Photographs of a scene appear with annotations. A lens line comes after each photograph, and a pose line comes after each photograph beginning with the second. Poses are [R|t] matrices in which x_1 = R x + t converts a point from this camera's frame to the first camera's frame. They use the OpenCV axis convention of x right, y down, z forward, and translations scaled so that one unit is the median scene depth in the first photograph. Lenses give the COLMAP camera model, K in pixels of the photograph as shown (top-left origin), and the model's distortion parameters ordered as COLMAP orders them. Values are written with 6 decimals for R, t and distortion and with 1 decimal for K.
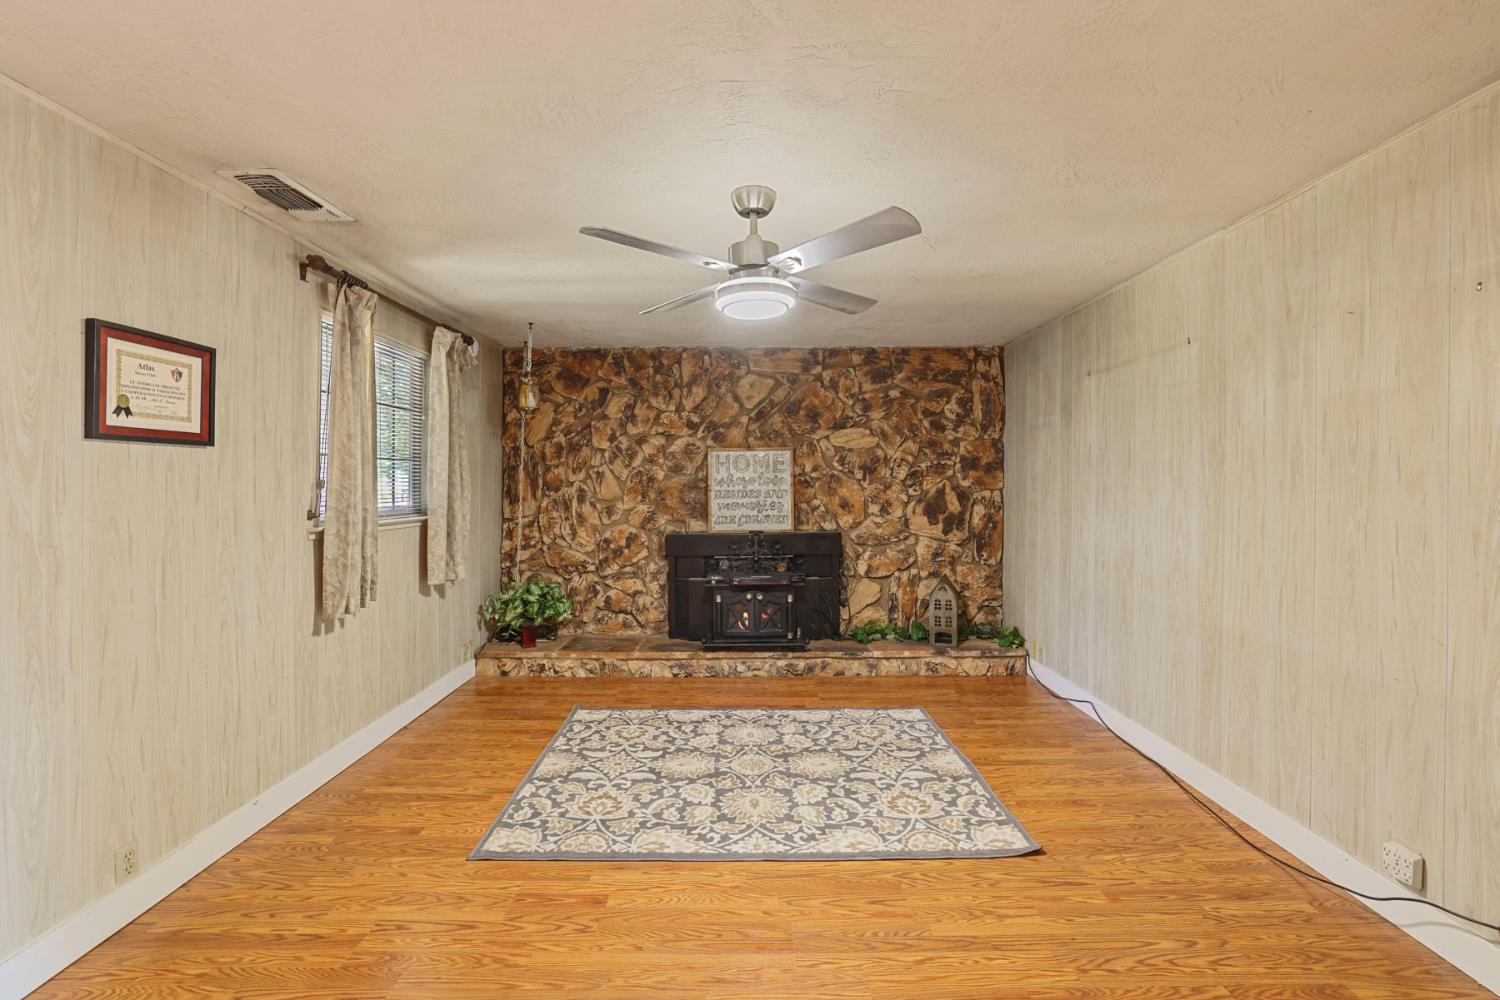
lens RADIAL K [[650.7, 0, 747.0], [0, 650.7, 487.7], [0, 0, 1]] dist [-0.055024, 0.020356]
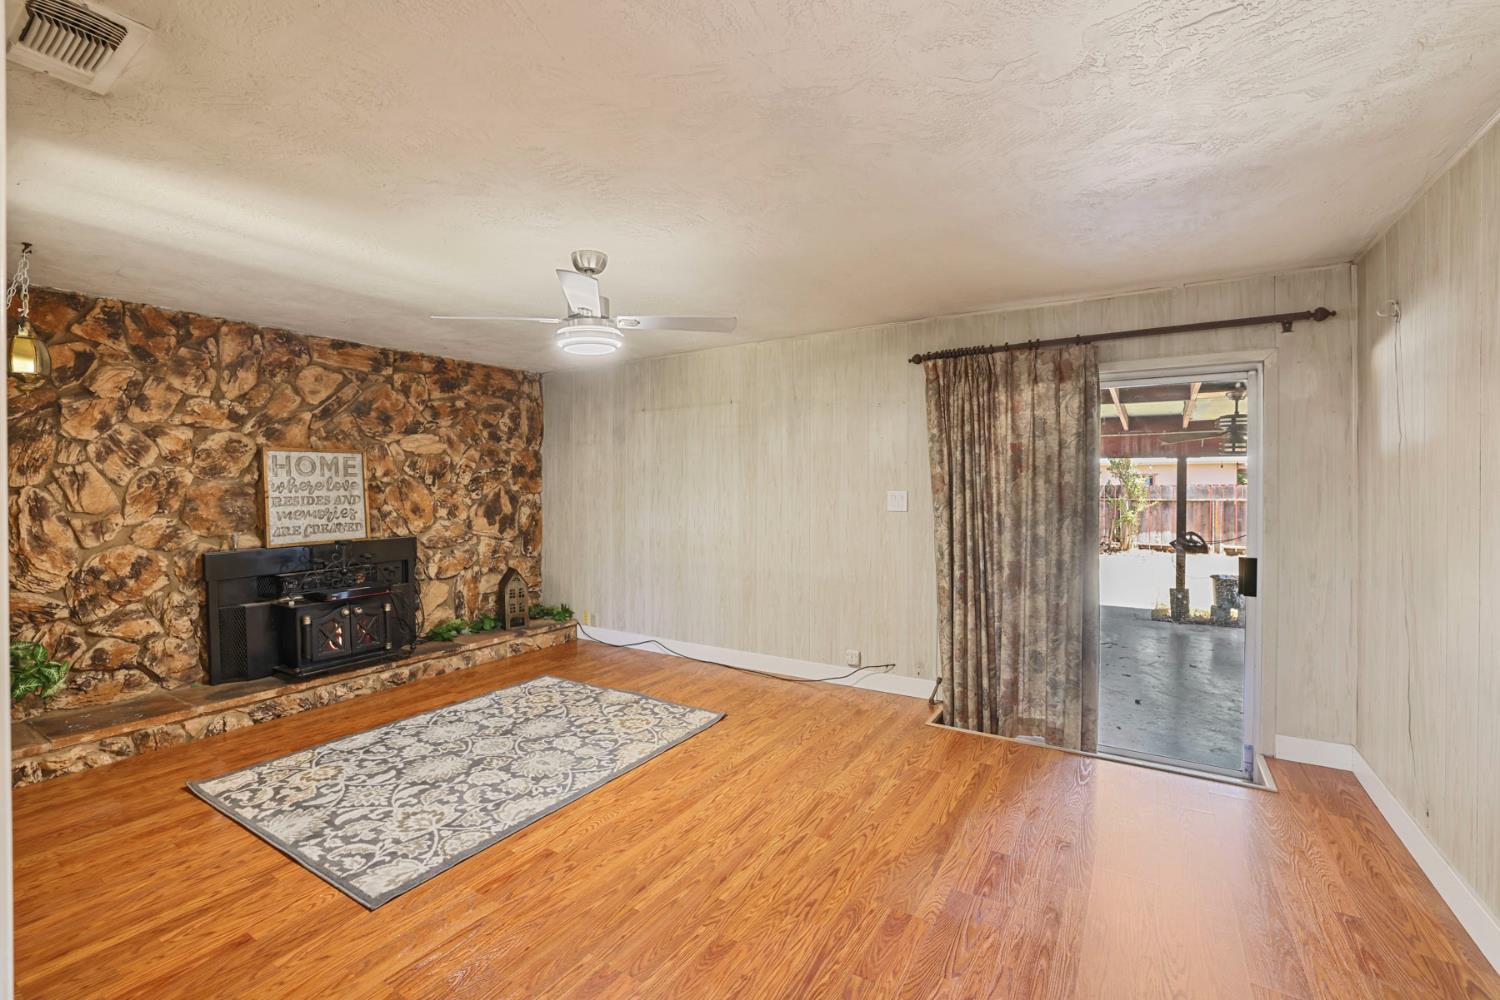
lens RADIAL K [[661.6, 0, 742.6], [0, 661.6, 490.7], [0, 0, 1]] dist [-0.047172, 0.017563]
pose [[0.524859, -0.006110, 0.851167, -0.451451], [0.008783, 0.999960, 0.001762, -0.000231], [-0.851144, 0.006551, 0.524892, 0.037889]]
